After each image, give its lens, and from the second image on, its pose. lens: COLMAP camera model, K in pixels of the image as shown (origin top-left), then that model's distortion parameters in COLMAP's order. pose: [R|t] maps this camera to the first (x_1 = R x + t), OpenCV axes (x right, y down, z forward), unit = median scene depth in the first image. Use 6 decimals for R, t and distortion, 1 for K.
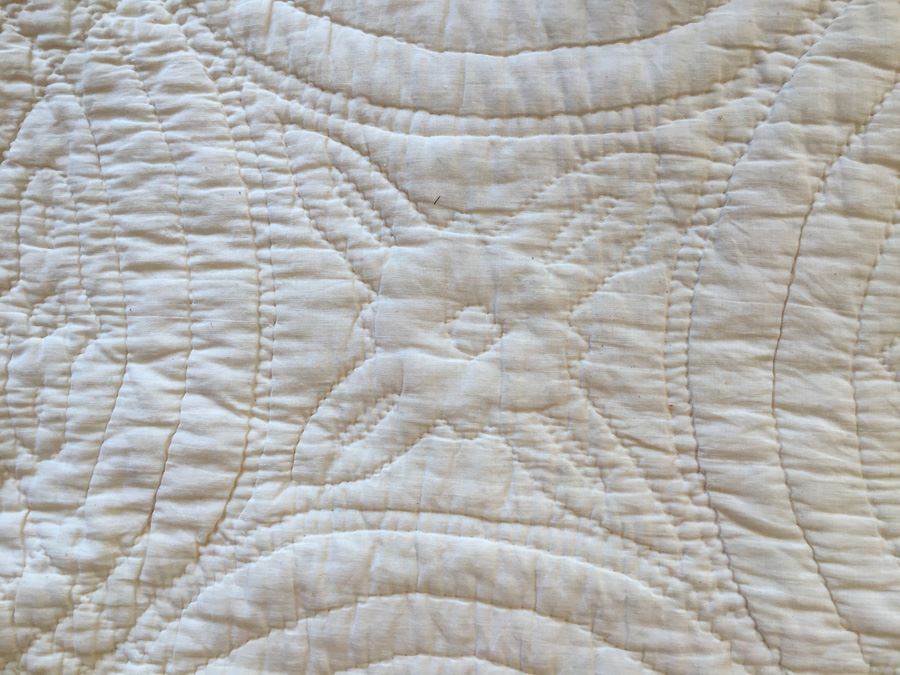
lens RADIAL K [[771.4, 0, 447.6], [0, 771.4, 317.3], [0, 0, 1]] dist [0.080045, -0.119220]
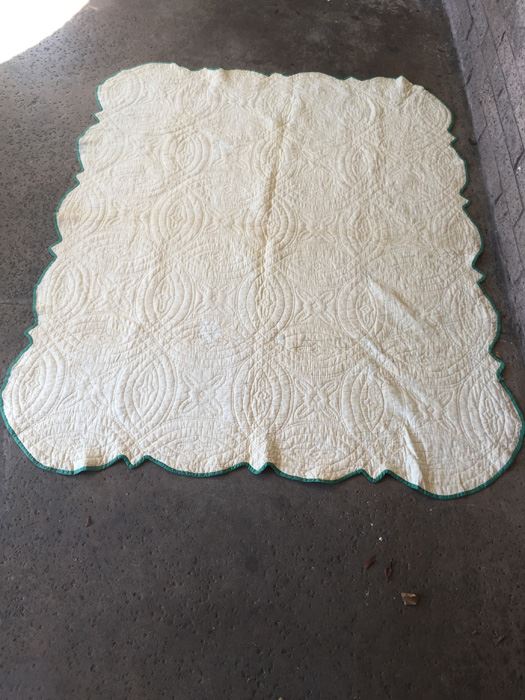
lens RADIAL K [[600.0, 0, 262.5], [0, 600.0, 350.0], [0, 0, 1]] dist [0.080045, -0.119220]
pose [[0.005779, -0.782368, 0.622790, -3.326723], [0.999831, 0.015407, 0.010078, 1.626779], [-0.017480, 0.622626, 0.782324, -3.866944]]
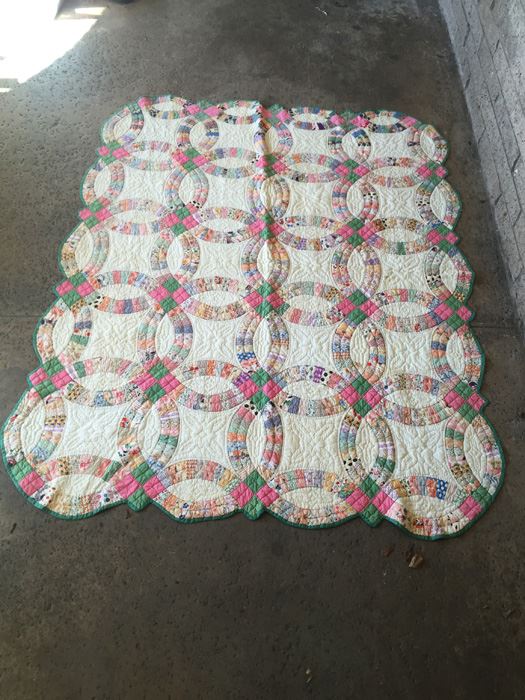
lens RADIAL K [[600.0, 0, 262.5], [0, 600.0, 350.0], [0, 0, 1]] dist [0.080045, -0.119220]
pose [[-0.009172, -0.786899, 0.617013, -3.552410], [0.999809, -0.017857, -0.007912, 1.553708], [0.017244, 0.616823, 0.786913, -4.261264]]
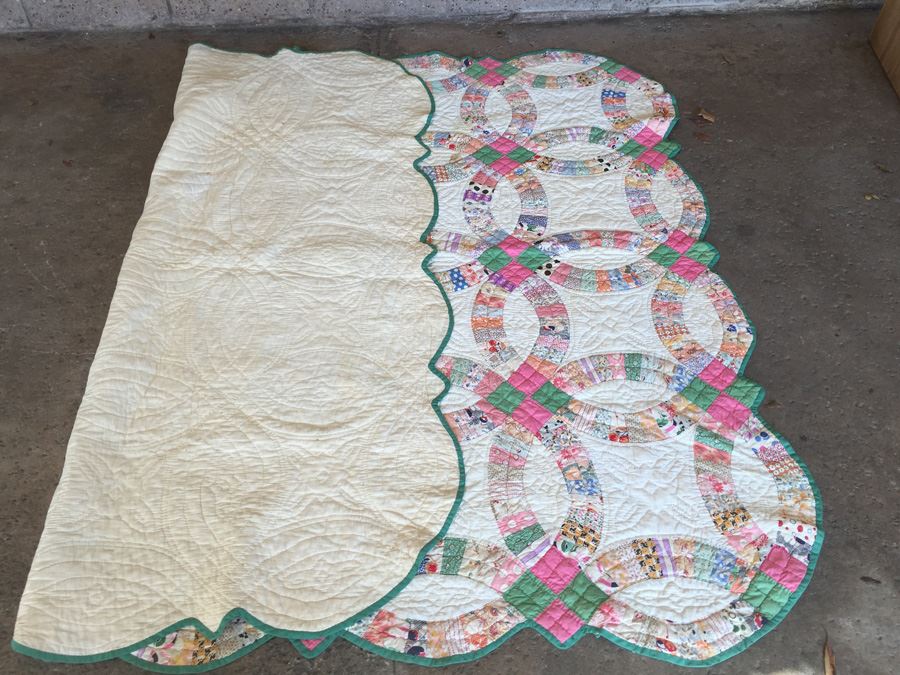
lens RADIAL K [[771.4, 0, 447.6], [0, 771.4, 317.3], [0, 0, 1]] dist [0.080045, -0.119220]
pose [[-0.989611, 0.141759, 0.023974, 0.436171], [-0.099819, -0.797467, 0.595048, -1.880071], [0.103472, 0.586473, 0.803332, -2.962880]]
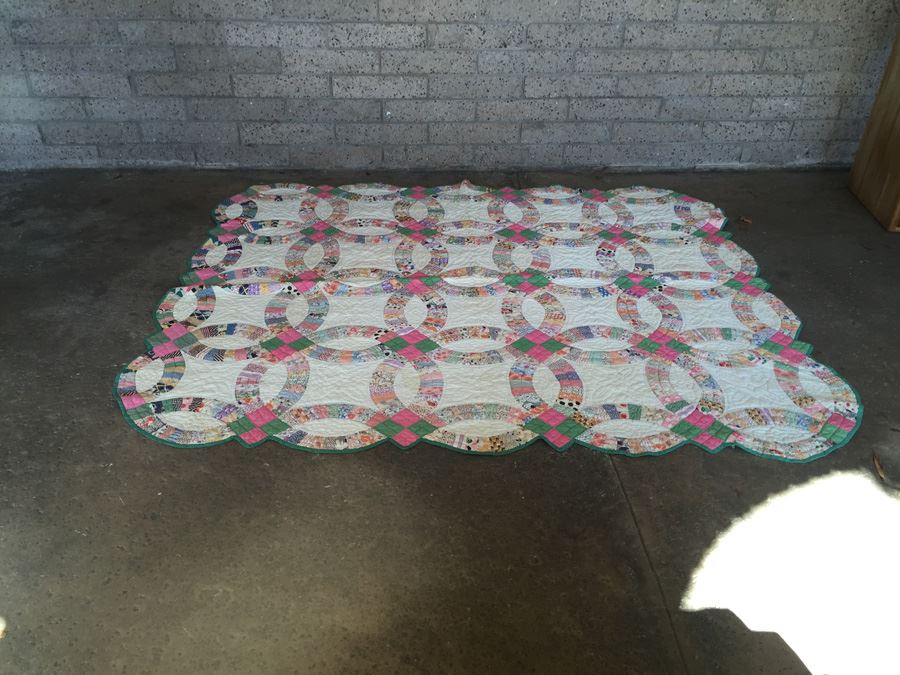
lens RADIAL K [[771.4, 0, 447.6], [0, 771.4, 317.3], [0, 0, 1]] dist [0.080045, -0.119220]
pose [[-0.992144, 0.122902, -0.023358, 2.237056], [-0.091182, -0.582584, 0.807639, -5.025376], [0.085652, 0.803424, 0.589214, -3.587618]]
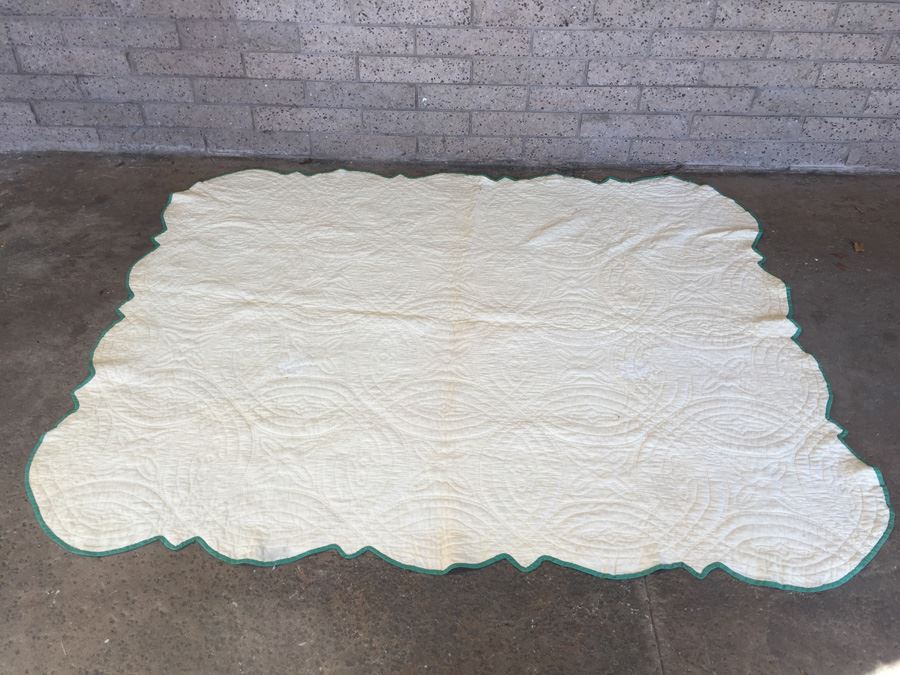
lens RADIAL K [[771.4, 0, 447.6], [0, 771.4, 317.3], [0, 0, 1]] dist [0.080045, -0.119220]
pose [[-0.994924, 0.073920, 0.068282, 1.787996], [-0.000686, -0.683509, 0.729942, -3.239641], [0.100629, 0.726190, 0.680090, -3.904653]]
